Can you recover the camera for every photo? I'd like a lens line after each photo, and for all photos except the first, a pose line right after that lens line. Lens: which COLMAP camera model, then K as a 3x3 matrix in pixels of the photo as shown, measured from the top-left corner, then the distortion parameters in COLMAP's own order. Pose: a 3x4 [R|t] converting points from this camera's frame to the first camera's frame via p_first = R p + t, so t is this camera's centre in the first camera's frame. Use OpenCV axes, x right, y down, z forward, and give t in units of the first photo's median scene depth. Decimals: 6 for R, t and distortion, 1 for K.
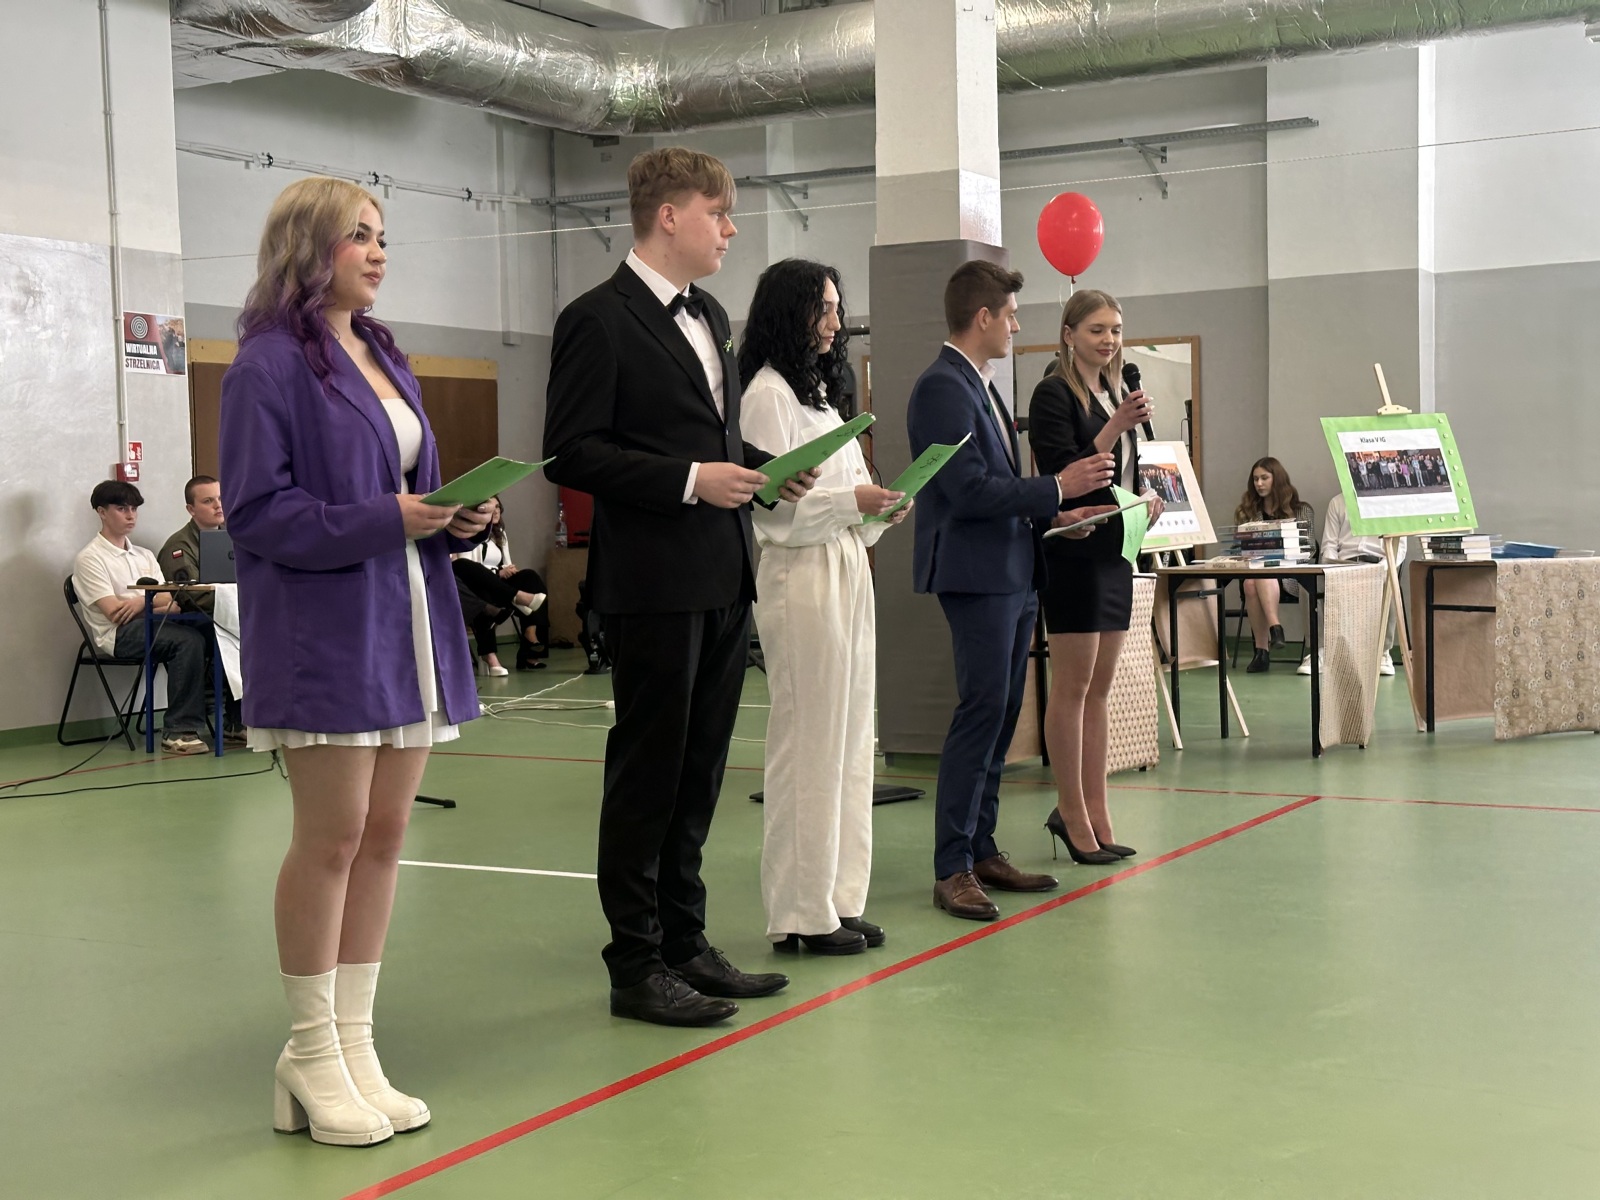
lens RADIAL K [[2236.7, 0, 830.0], [0, 2236.7, 580.2], [0, 0, 1]] dist [0.089924, 0.000000]
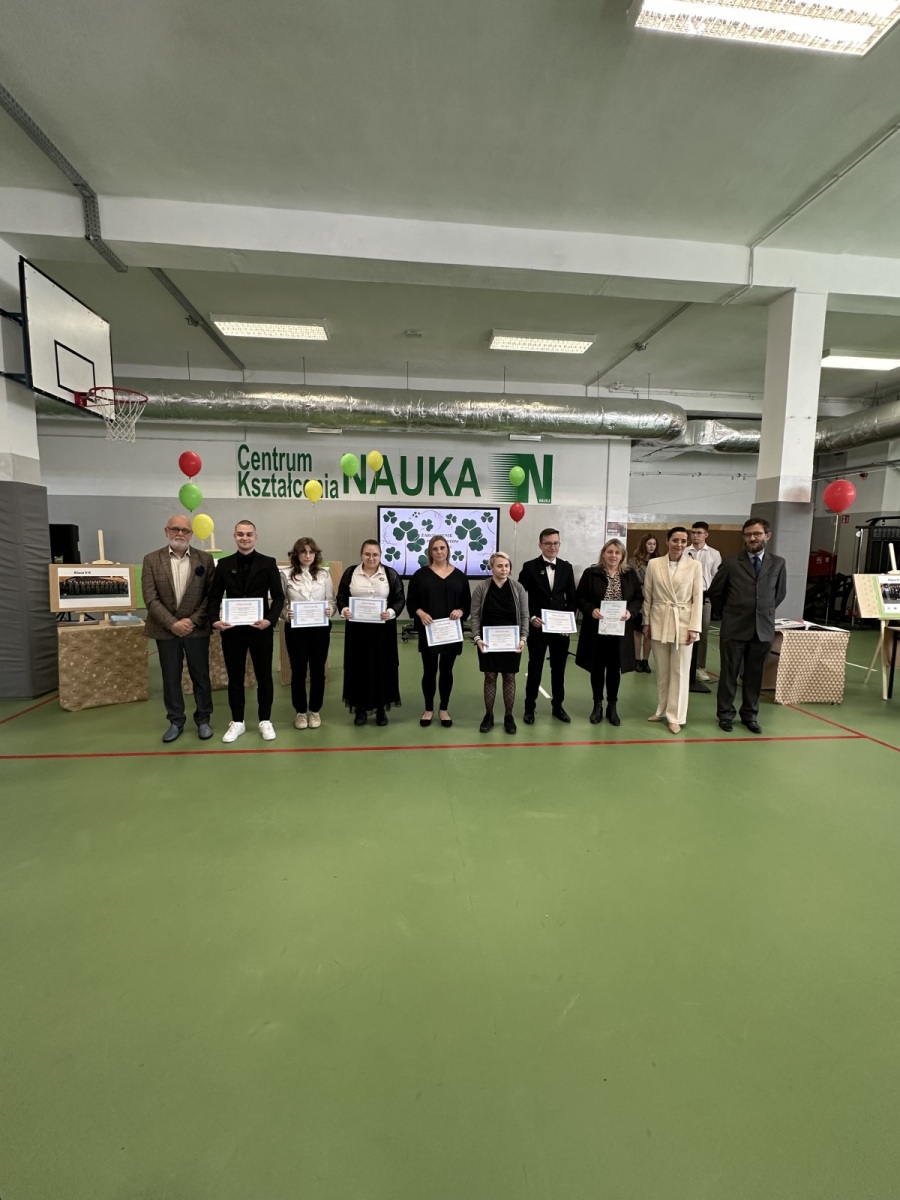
lens RADIAL K [[495.3, 0, 448.4], [0, 495.3, 604.4], [0, 0, 1]] dist [0.000029, -0.000003]
pose [[0.564505, 0.127737, -0.815486, 0.223308], [-0.055587, 0.991594, 0.116843, -0.047278], [0.823556, -0.020628, 0.566860, 0.197730]]
